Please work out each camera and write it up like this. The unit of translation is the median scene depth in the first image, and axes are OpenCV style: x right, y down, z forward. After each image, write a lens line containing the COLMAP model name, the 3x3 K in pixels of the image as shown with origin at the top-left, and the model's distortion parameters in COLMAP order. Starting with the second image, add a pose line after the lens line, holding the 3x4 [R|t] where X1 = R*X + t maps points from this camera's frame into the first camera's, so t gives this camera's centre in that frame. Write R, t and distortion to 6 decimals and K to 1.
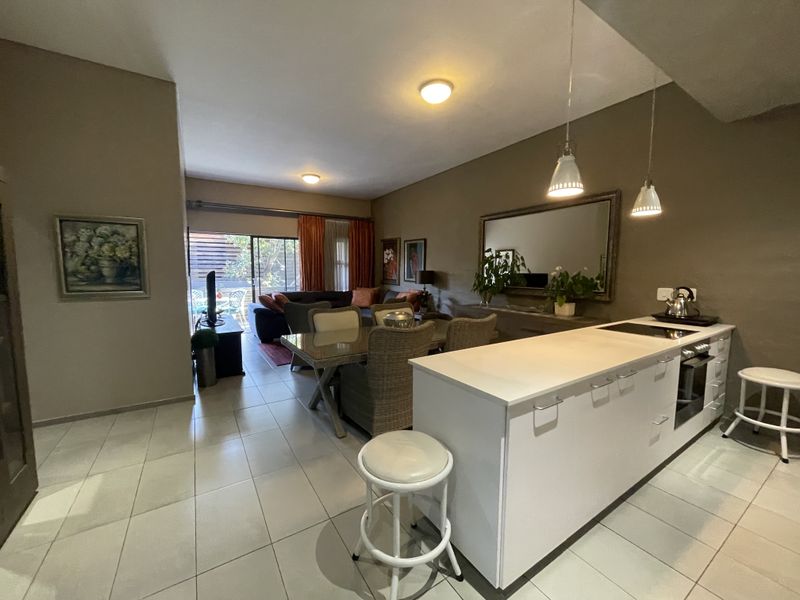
lens RADIAL K [[326.5, 0, 400.0], [0, 326.5, 300.0], [0, 0, 1]] dist [0.000273, 0.000075]
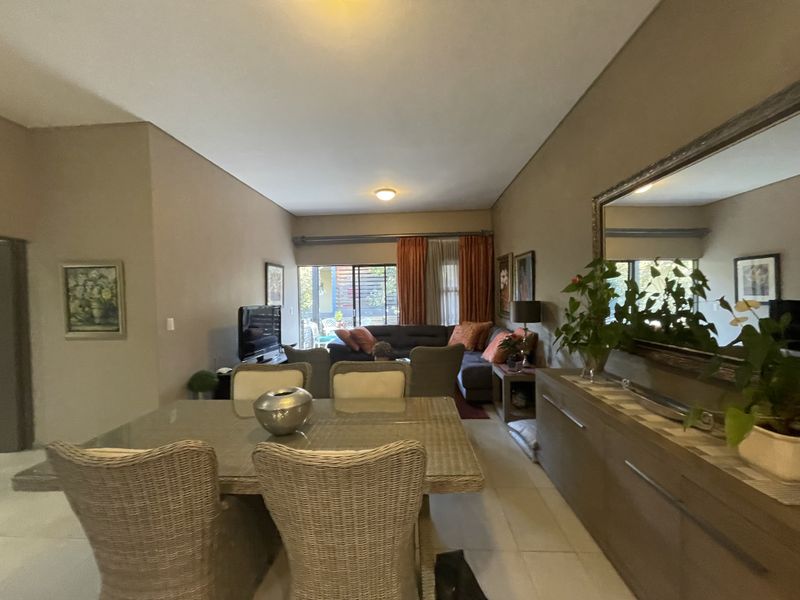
lens RADIAL K [[326.5, 0, 400.0], [0, 326.5, 300.0], [0, 0, 1]] dist [0.000273, 0.000075]
pose [[0.803249, -0.010186, -0.595556, 0.297690], [-0.032433, 0.997623, -0.060806, -0.053508], [0.594759, 0.068158, 0.801009, 0.410204]]
